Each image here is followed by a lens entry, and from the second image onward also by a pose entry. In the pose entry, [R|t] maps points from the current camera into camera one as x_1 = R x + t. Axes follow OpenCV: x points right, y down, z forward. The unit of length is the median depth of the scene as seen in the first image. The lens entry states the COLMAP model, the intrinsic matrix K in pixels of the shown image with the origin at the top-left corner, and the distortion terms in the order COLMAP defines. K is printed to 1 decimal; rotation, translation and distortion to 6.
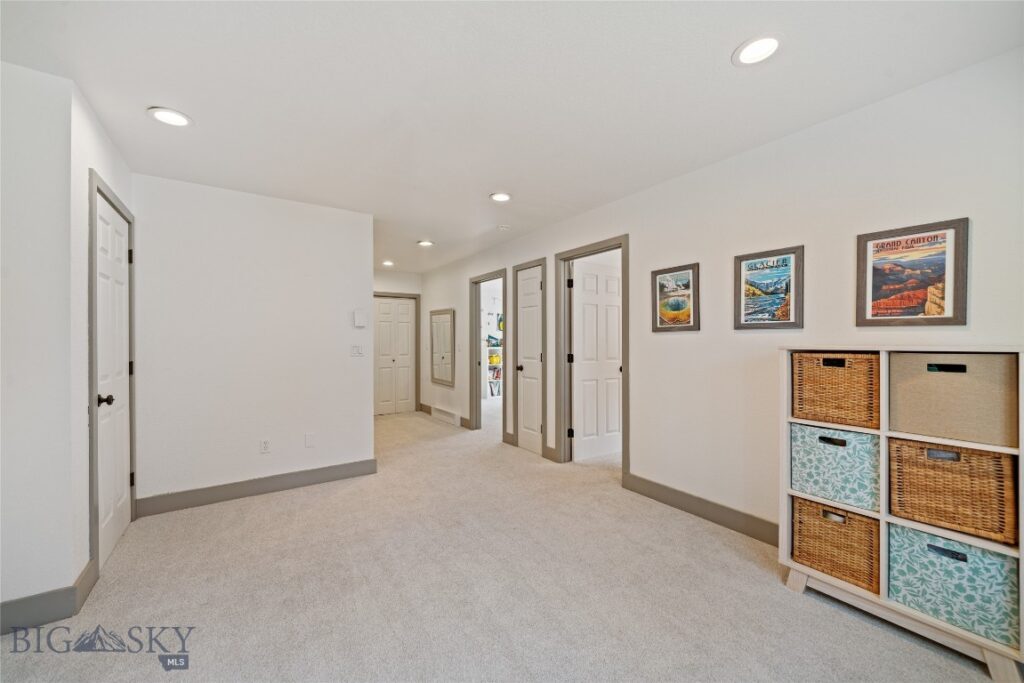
lens RADIAL K [[390.7, 0, 505.0], [0, 390.7, 341.5], [0, 0, 1]] dist [0.000503, 0.000085]
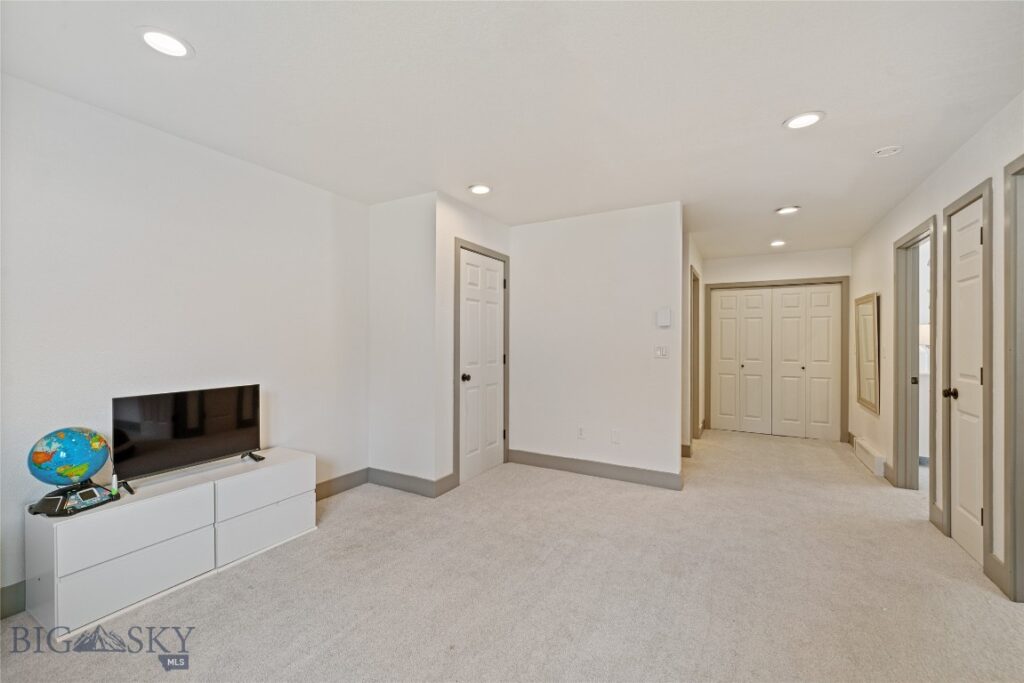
lens RADIAL K [[422.5, 0, 508.1], [0, 422.5, 341.5], [0, 0, 1]] dist [-0.002987, -0.000014]
pose [[0.437976, 0.005595, -0.898969, 0.315968], [-0.006815, 0.999973, 0.002903, -0.002130], [0.898961, 0.004855, 0.438002, 0.201723]]
